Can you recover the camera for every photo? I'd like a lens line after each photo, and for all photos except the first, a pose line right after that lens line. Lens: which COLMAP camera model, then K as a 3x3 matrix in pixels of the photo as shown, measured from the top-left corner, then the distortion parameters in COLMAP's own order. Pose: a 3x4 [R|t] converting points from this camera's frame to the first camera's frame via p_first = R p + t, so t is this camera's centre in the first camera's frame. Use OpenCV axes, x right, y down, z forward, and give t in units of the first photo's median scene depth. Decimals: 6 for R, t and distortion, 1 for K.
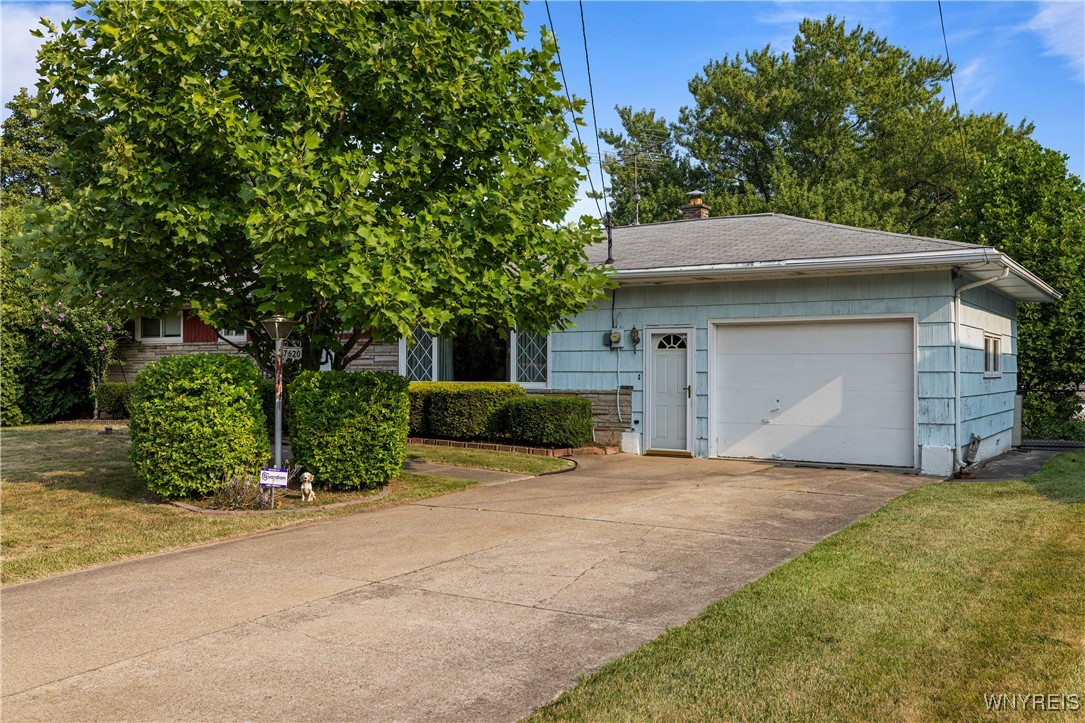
lens RADIAL K [[990.8, 0, 542.6], [0, 990.8, 361.2], [0, 0, 1]] dist [-0.001696, 0.000000]
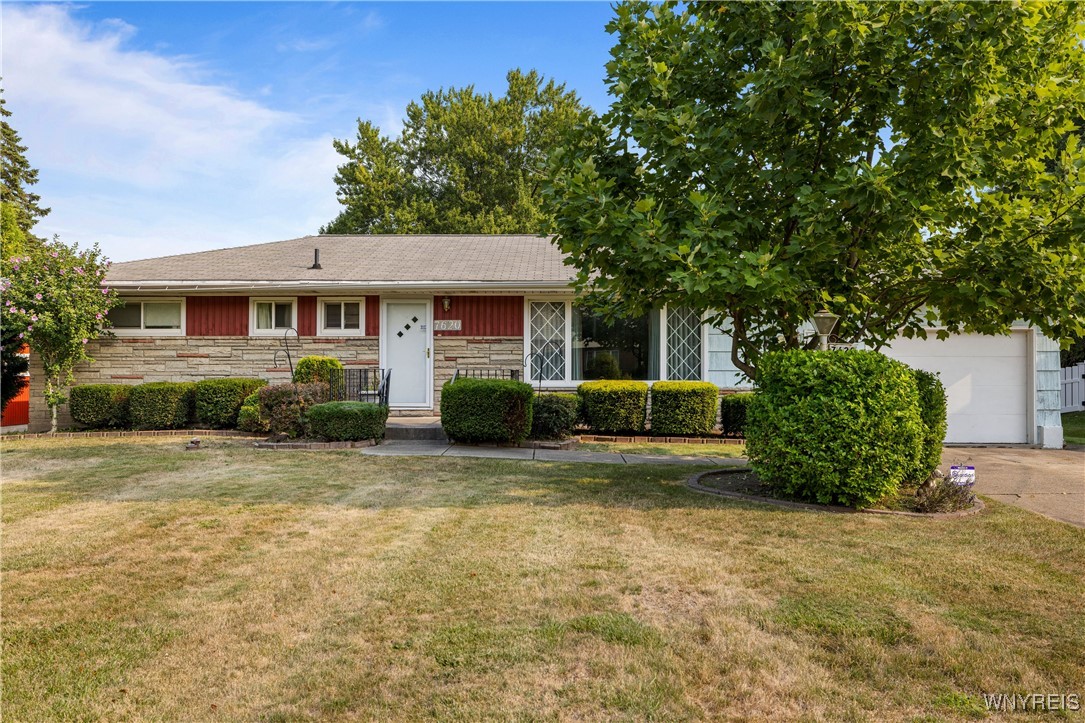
lens RADIAL K [[880.3, 0, 542.6], [0, 880.3, 365.2], [0, 0, 1]] dist [0.003324, -0.001455]
pose [[0.853439, 0.005284, 0.521166, -0.569305], [-0.005322, 0.999985, -0.001423, 0.006121], [-0.521166, -0.001559, 0.853454, 0.245082]]
